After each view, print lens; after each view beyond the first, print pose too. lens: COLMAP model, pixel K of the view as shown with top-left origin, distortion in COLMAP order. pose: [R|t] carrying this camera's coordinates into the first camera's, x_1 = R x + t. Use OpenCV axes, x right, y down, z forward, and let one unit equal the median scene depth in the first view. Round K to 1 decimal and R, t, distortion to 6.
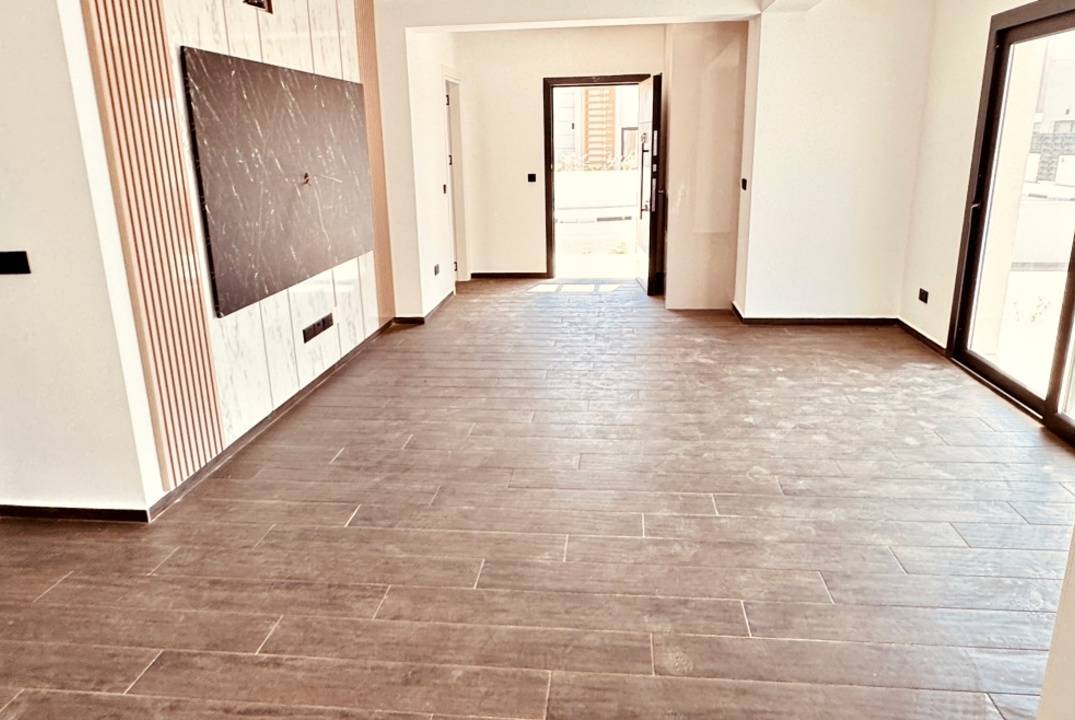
lens RADIAL K [[761.2, 0, 535.0], [0, 761.2, 359.2], [0, 0, 1]] dist [-0.005652, 0.012522]
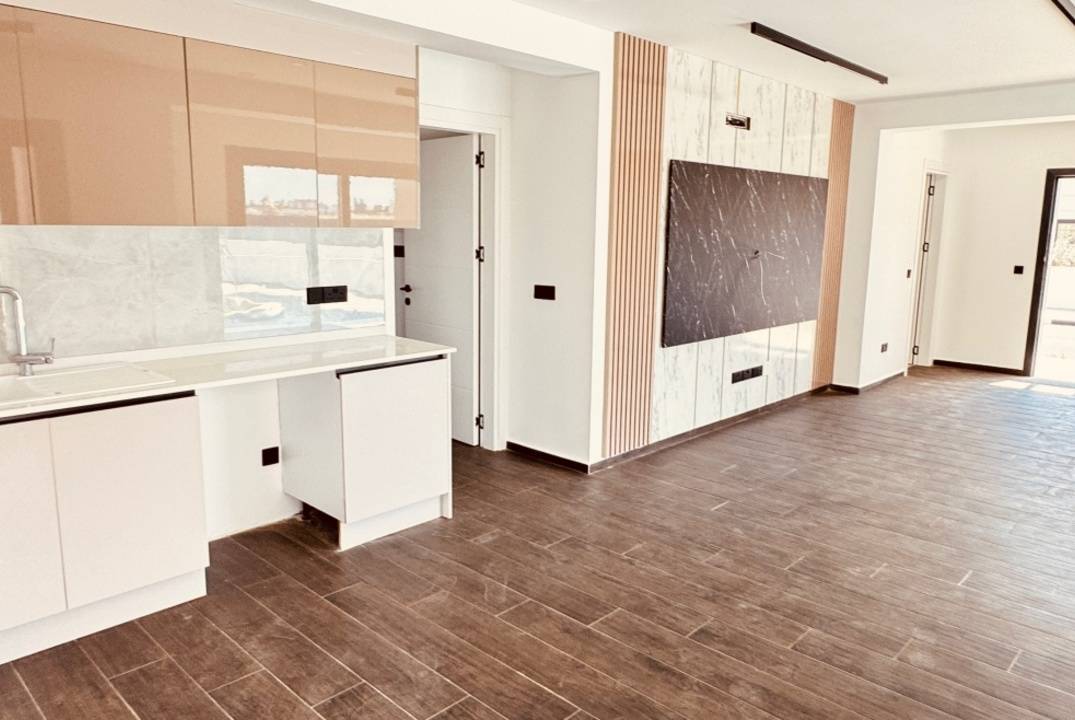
lens RADIAL K [[761.2, 0, 531.0], [0, 761.2, 350.7], [0, 0, 1]] dist [-0.005652, 0.012522]
pose [[0.791503, 0.132275, -0.596679, 0.218825], [-0.198368, 0.979043, -0.046099, 0.062106], [0.578077, 0.154849, 0.801155, -0.243216]]
